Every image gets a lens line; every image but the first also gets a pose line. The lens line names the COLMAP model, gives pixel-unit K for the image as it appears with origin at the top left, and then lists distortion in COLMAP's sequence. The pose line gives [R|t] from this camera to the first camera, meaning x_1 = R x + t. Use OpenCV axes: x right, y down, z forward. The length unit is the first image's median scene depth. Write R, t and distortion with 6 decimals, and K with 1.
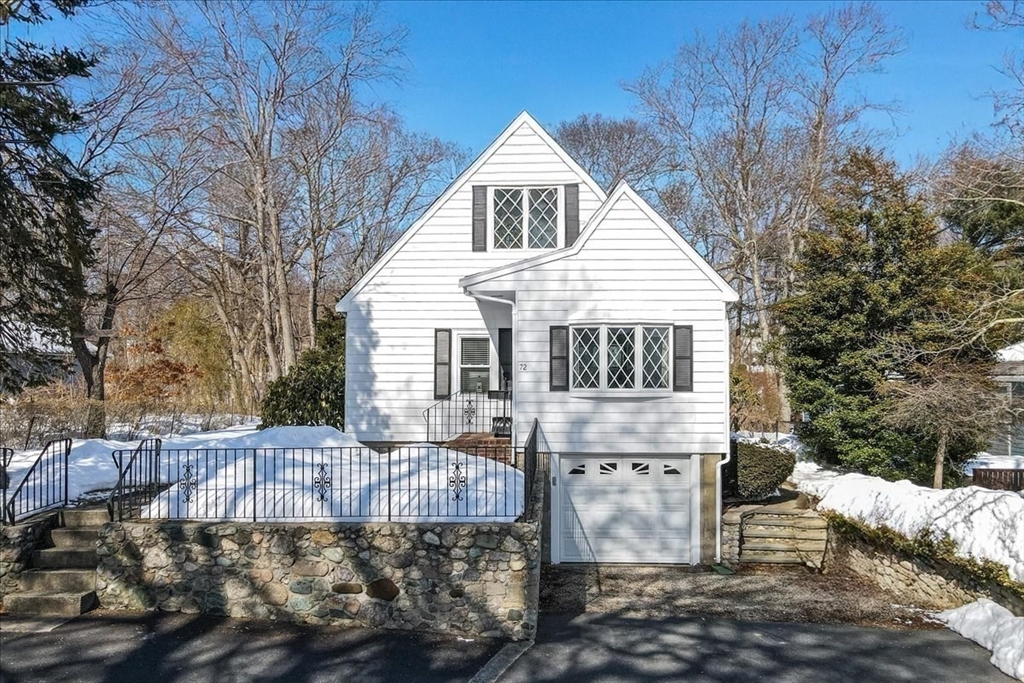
lens RADIAL K [[799.3, 0, 512.0], [0, 799.3, 341.5], [0, 0, 1]] dist [0.006092, 0.004576]
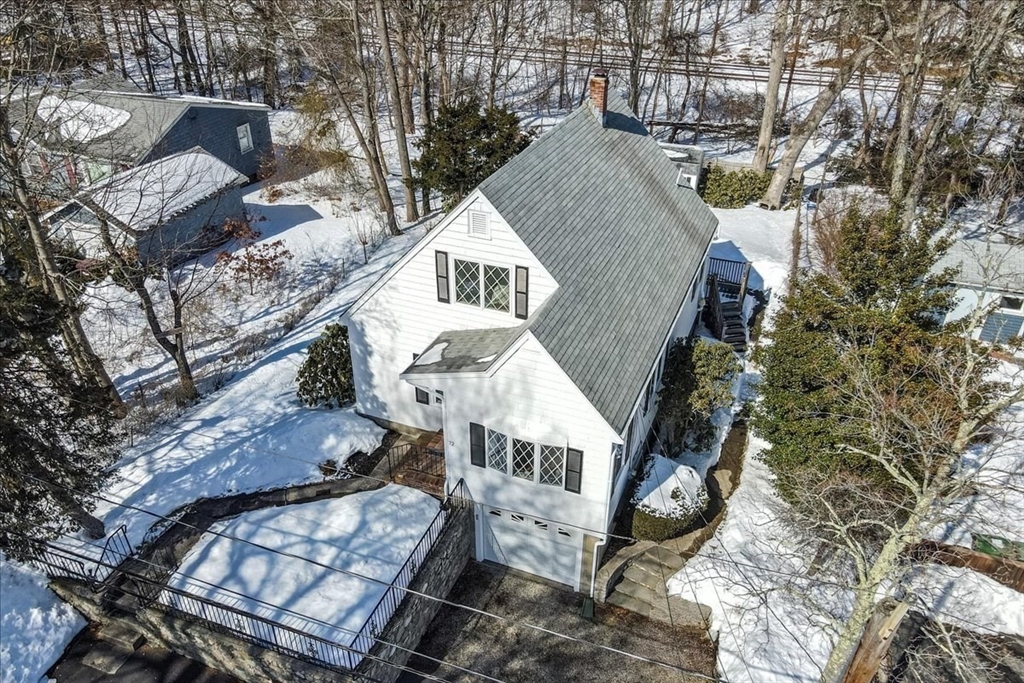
lens RADIAL K [[799.3, 0, 512.0], [0, 799.3, 341.5], [0, 0, 1]] dist [0.006092, 0.004576]
pose [[0.942135, 0.179310, -0.283249, 0.377045], [0.022483, 0.809228, 0.587064, -0.727963], [0.334480, -0.559462, 0.758370, 0.164246]]
